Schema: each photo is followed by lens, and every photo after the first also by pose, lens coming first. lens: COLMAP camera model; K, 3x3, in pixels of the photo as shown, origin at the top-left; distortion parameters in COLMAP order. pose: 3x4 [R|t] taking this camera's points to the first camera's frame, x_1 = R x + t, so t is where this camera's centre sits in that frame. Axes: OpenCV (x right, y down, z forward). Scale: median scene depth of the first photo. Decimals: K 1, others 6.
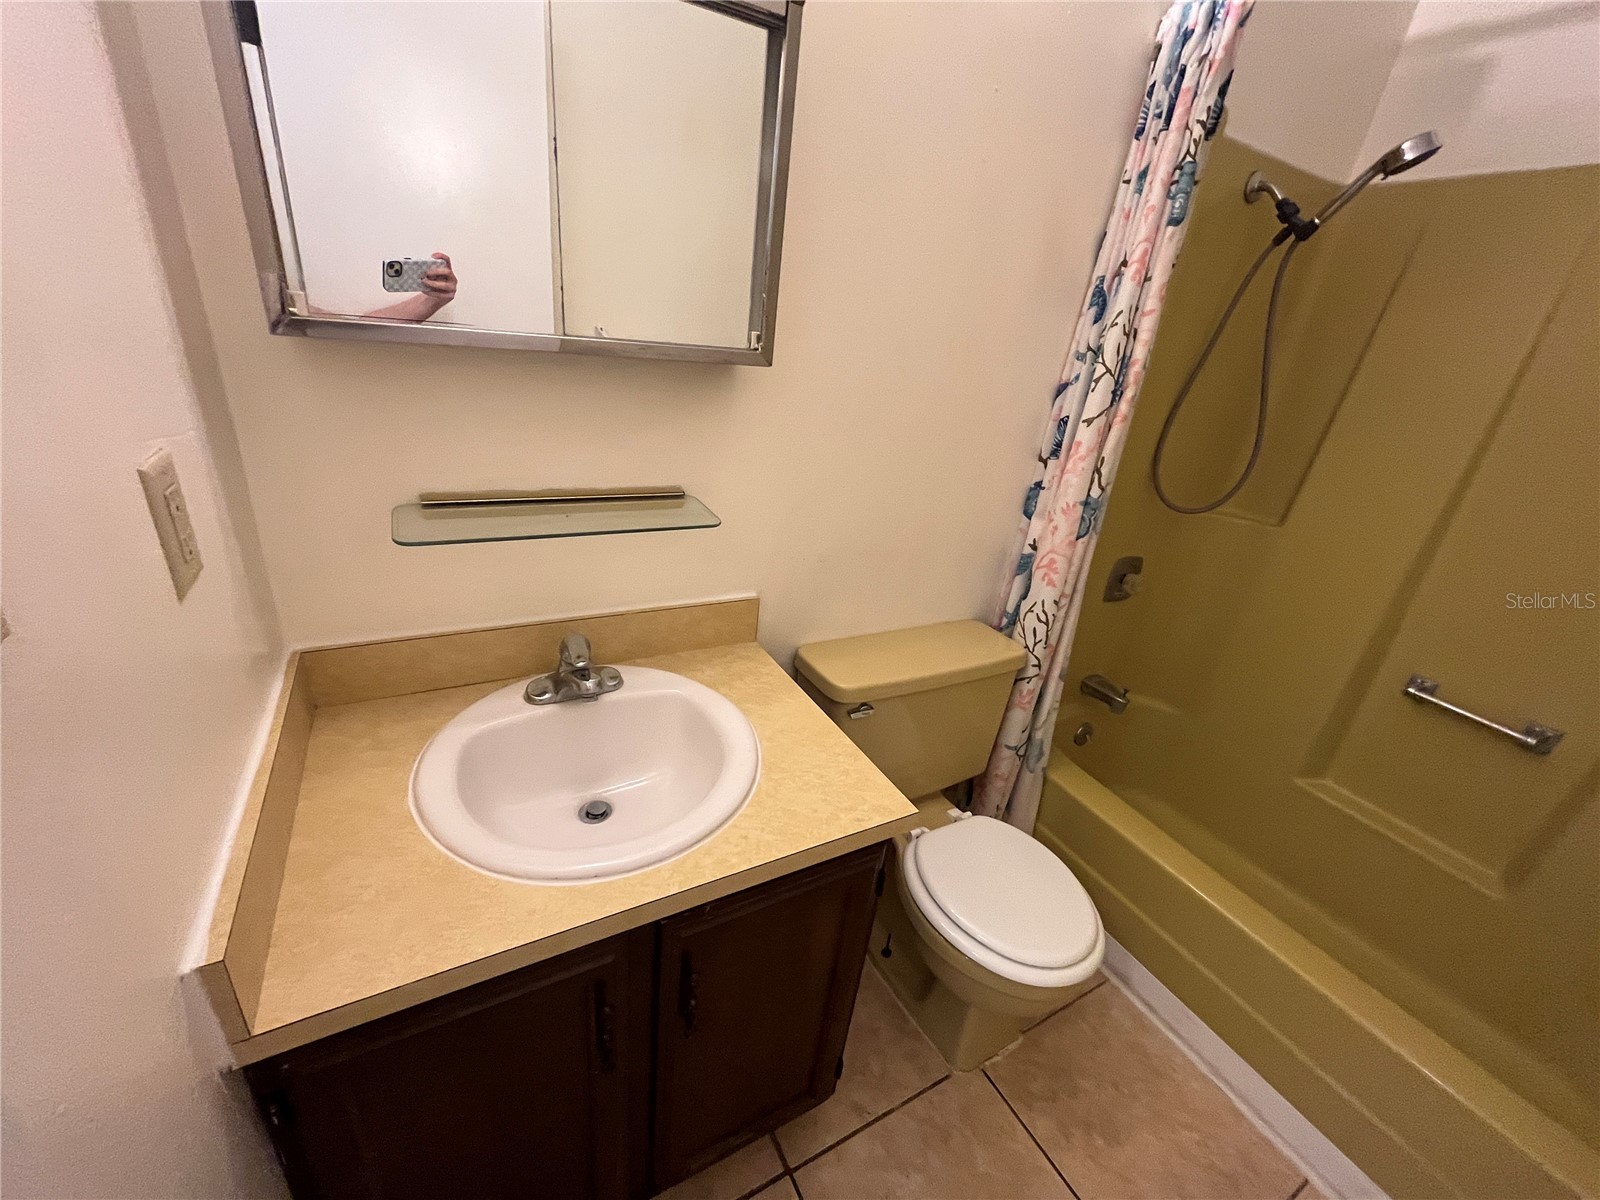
lens RADIAL K [[644.9, 0, 798.3], [0, 644.9, 609.1], [0, 0, 1]] dist [-0.001275, -0.000770]
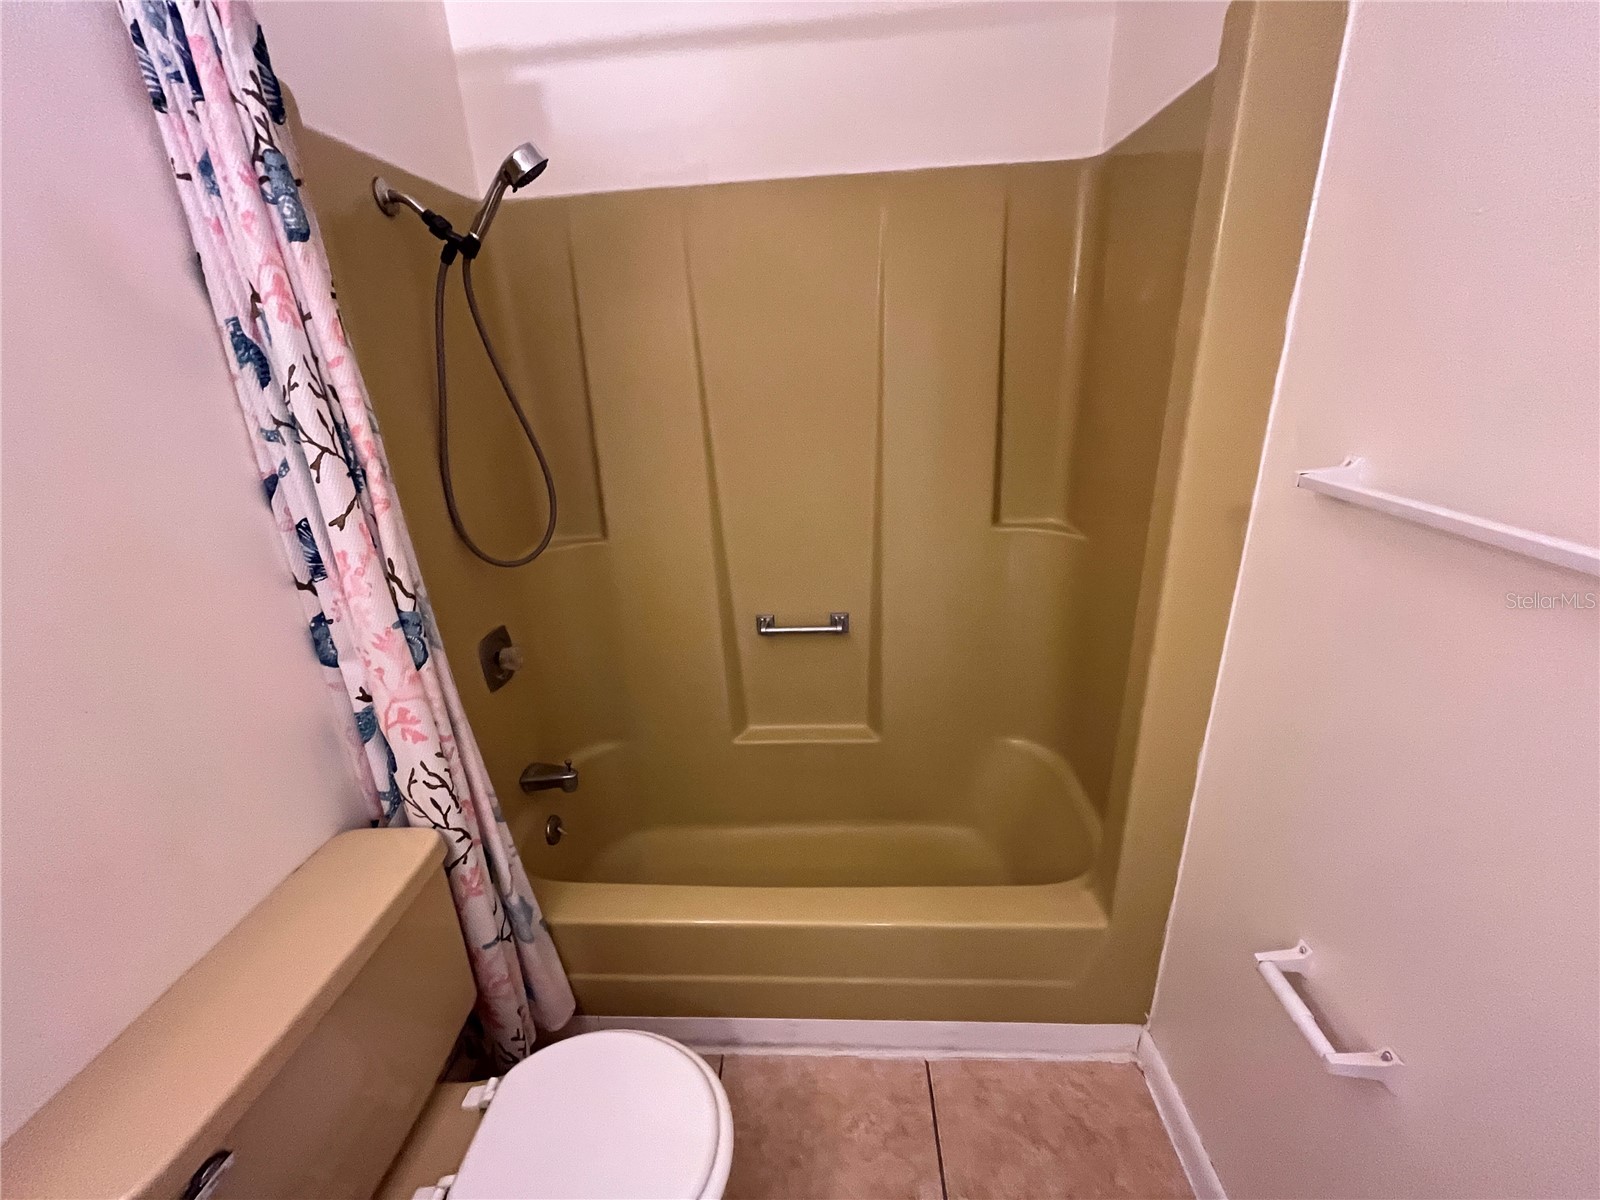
lens RADIAL K [[644.9, 0, 794.0], [0, 644.9, 609.5], [0, 0, 1]] dist [-0.001275, -0.000770]
pose [[0.522092, -0.428090, 0.737671, 0.155932], [0.450452, 0.872842, 0.187722, -0.119209], [-0.724232, 0.234278, 0.648538, 0.221907]]
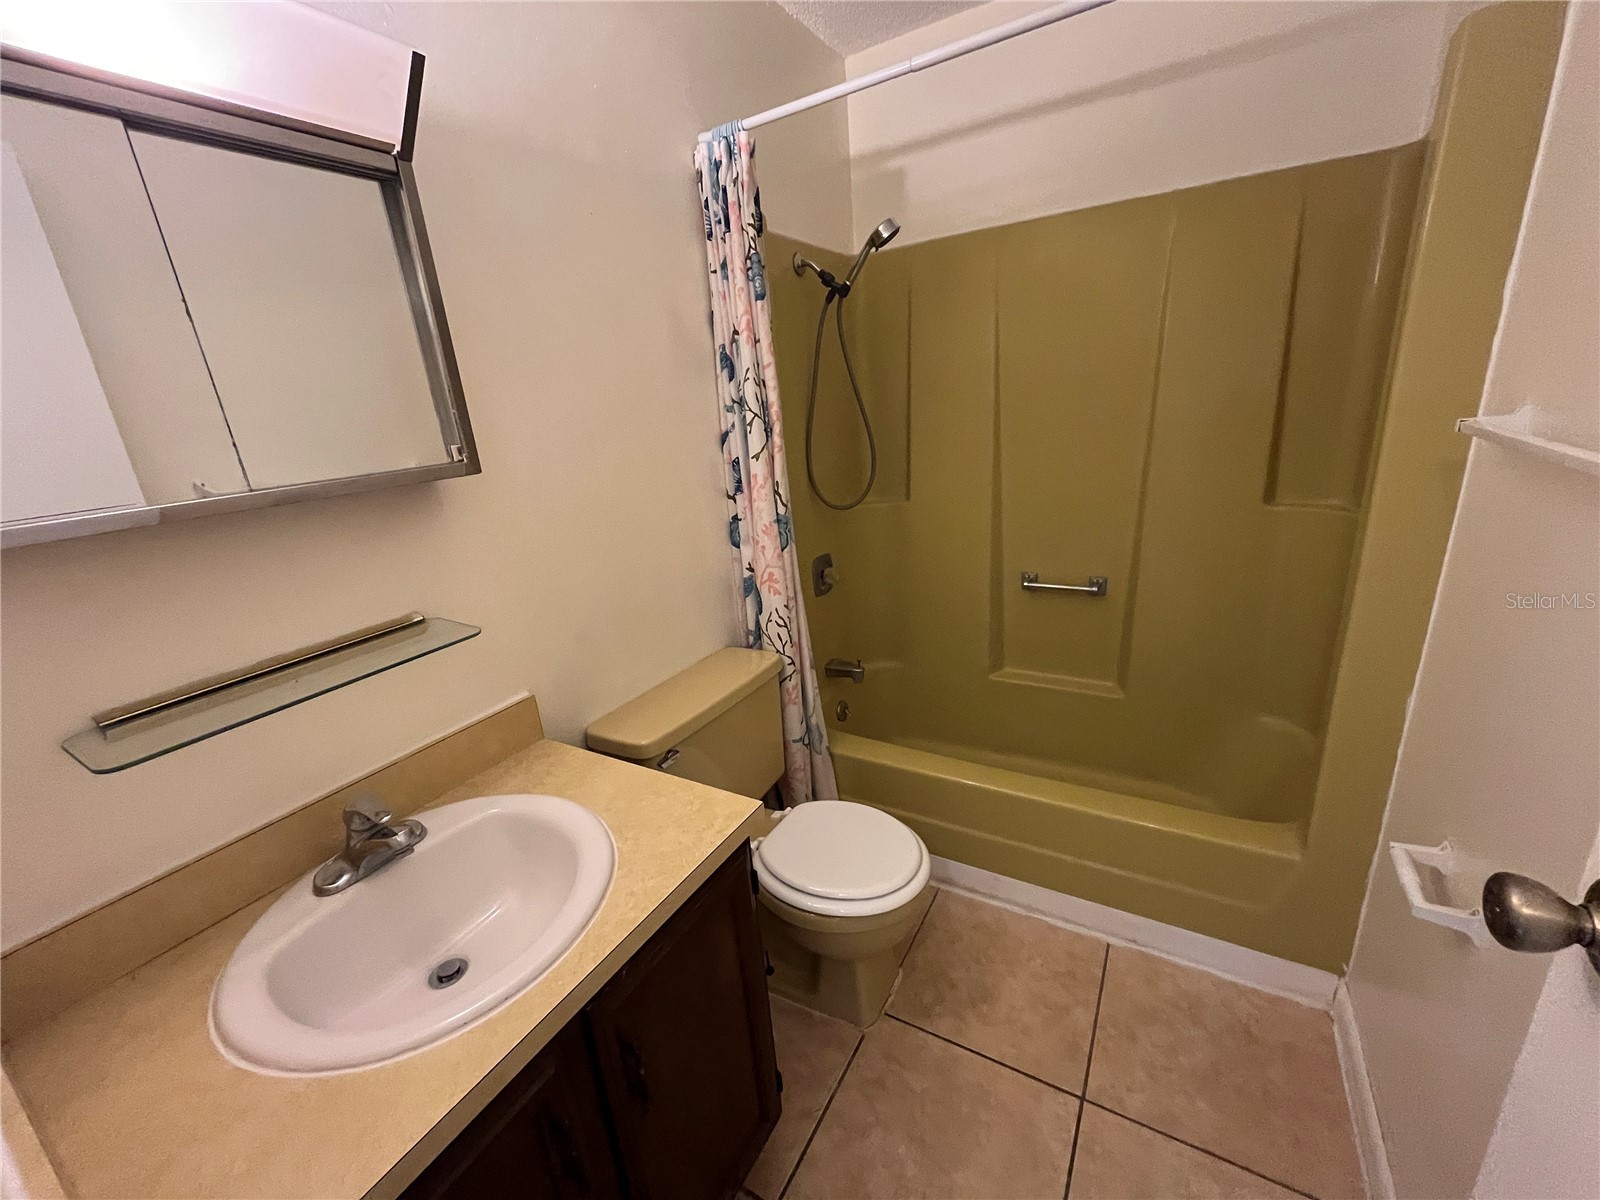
lens RADIAL K [[644.9, 0, 796.2], [0, 644.9, 610.0], [0, 0, 1]] dist [-0.001275, -0.000770]
pose [[0.846421, -0.324884, 0.421926, -0.090013], [0.367063, 0.929975, -0.020278, 0.028502], [-0.385792, 0.172037, 0.906403, -0.077615]]
